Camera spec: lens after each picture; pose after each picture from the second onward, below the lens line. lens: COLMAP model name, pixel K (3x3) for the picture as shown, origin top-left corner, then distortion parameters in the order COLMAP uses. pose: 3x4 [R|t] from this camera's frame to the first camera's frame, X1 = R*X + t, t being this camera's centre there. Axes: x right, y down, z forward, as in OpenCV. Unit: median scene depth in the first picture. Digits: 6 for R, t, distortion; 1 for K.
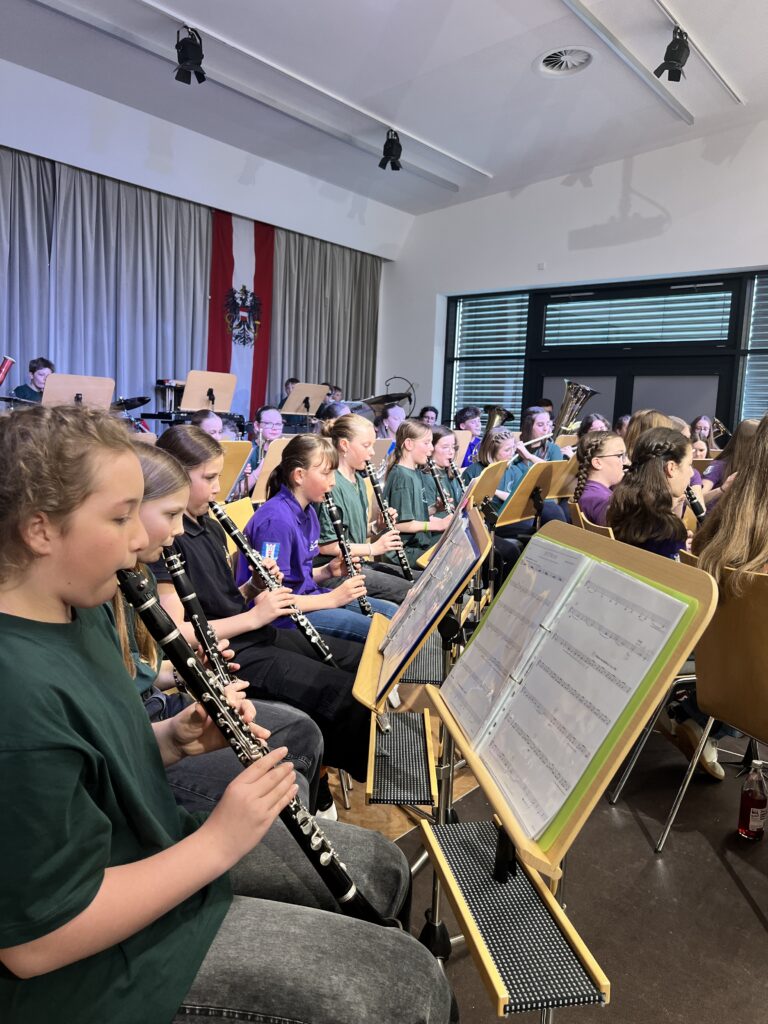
lens RADIAL K [[770.4, 0, 394.1], [0, 770.4, 511.1], [0, 0, 1]] dist [0.103424, -0.055012]
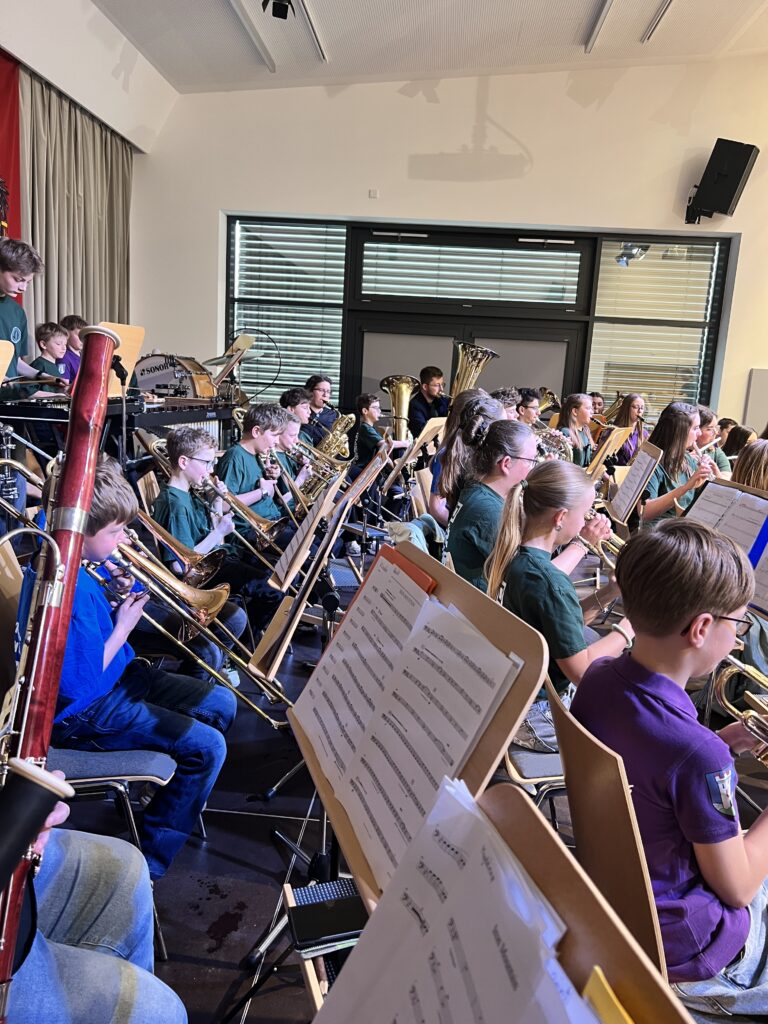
lens RADIAL K [[768.4, 0, 375.9], [0, 768.4, 510.9], [0, 0, 1]] dist [0.063481, -0.054686]
pose [[0.837318, -0.086513, 0.539827, -0.283372], [0.041097, 0.994567, 0.095645, -0.068851], [-0.545169, -0.057899, 0.836325, 0.330981]]
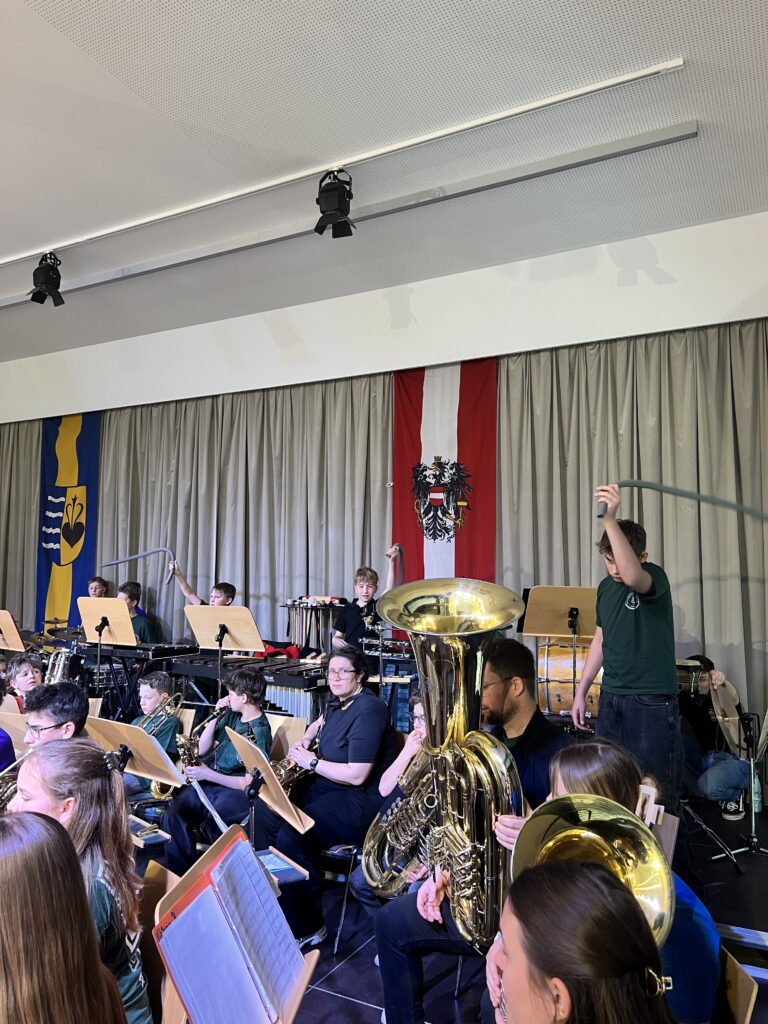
lens RADIAL K [[774.5, 0, 384.0], [0, 774.5, 512.0], [0, 0, 1]] dist [0.102892, -0.248010]
pose [[0.166066, -0.121260, -0.978631, 0.463985], [-0.130588, 0.980966, -0.143709, -0.133813], [0.977430, 0.151662, 0.147070, 0.849689]]
